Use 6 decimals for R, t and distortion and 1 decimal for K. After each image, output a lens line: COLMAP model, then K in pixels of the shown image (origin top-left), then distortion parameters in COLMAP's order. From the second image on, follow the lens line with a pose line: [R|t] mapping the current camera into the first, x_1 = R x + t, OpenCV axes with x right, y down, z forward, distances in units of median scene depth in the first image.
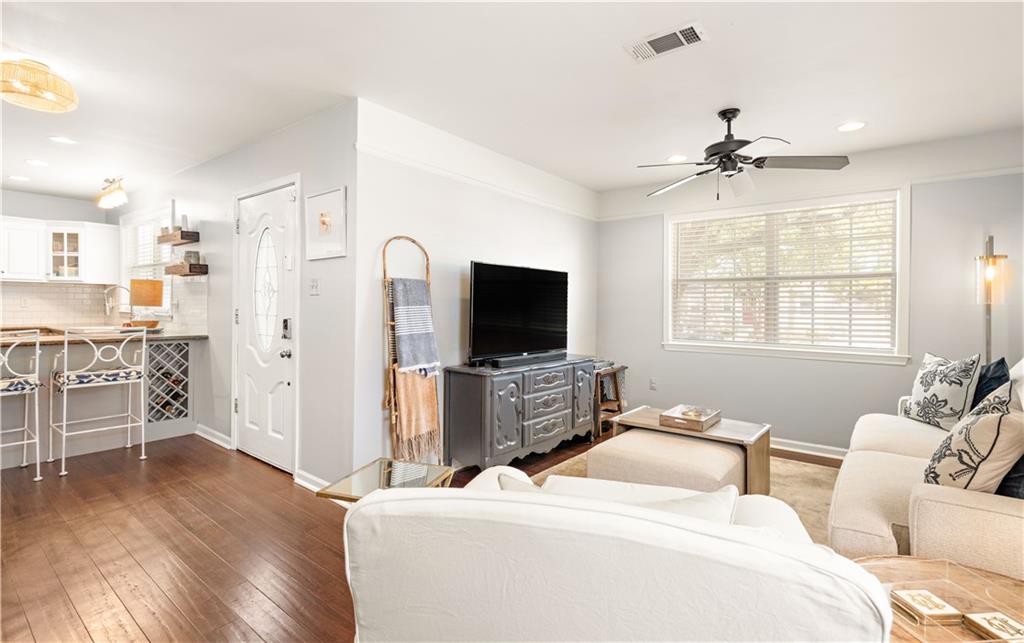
lens RADIAL K [[476.3, 0, 516.2], [0, 476.3, 317.2], [0, 0, 1]] dist [-0.001054, 0.001514]
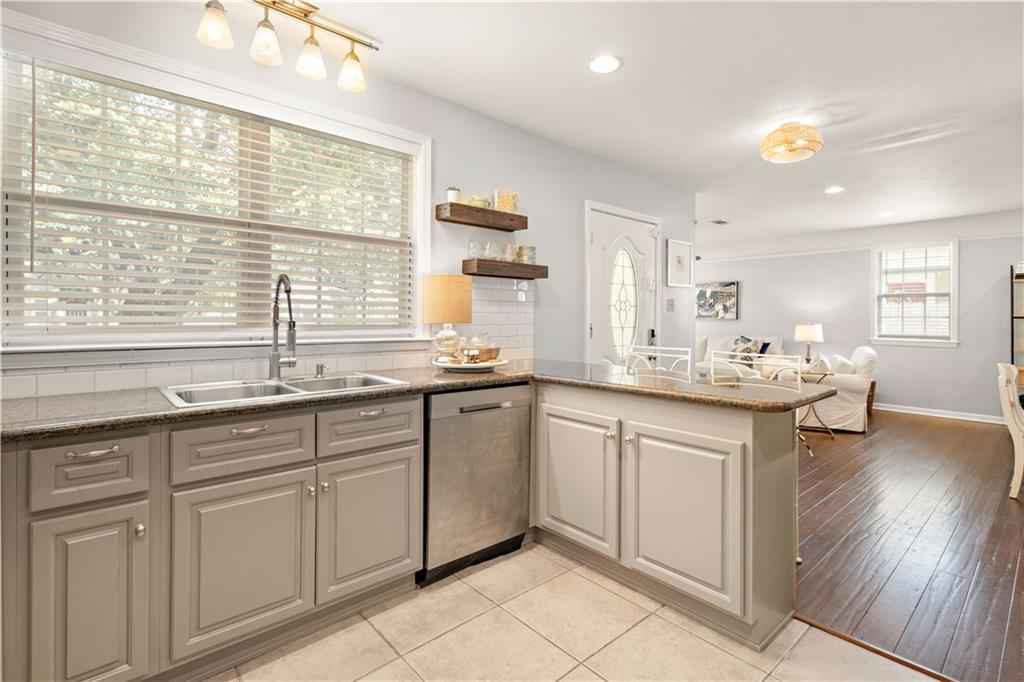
lens RADIAL K [[481.4, 0, 499.8], [0, 481.4, 313.8], [0, 0, 1]] dist [-0.002056, 0.000113]
pose [[0.194254, -0.014161, 0.980849, -1.710498], [0.011880, 0.999856, 0.012082, -0.054131], [-0.980879, 0.009306, 0.194395, 1.081974]]
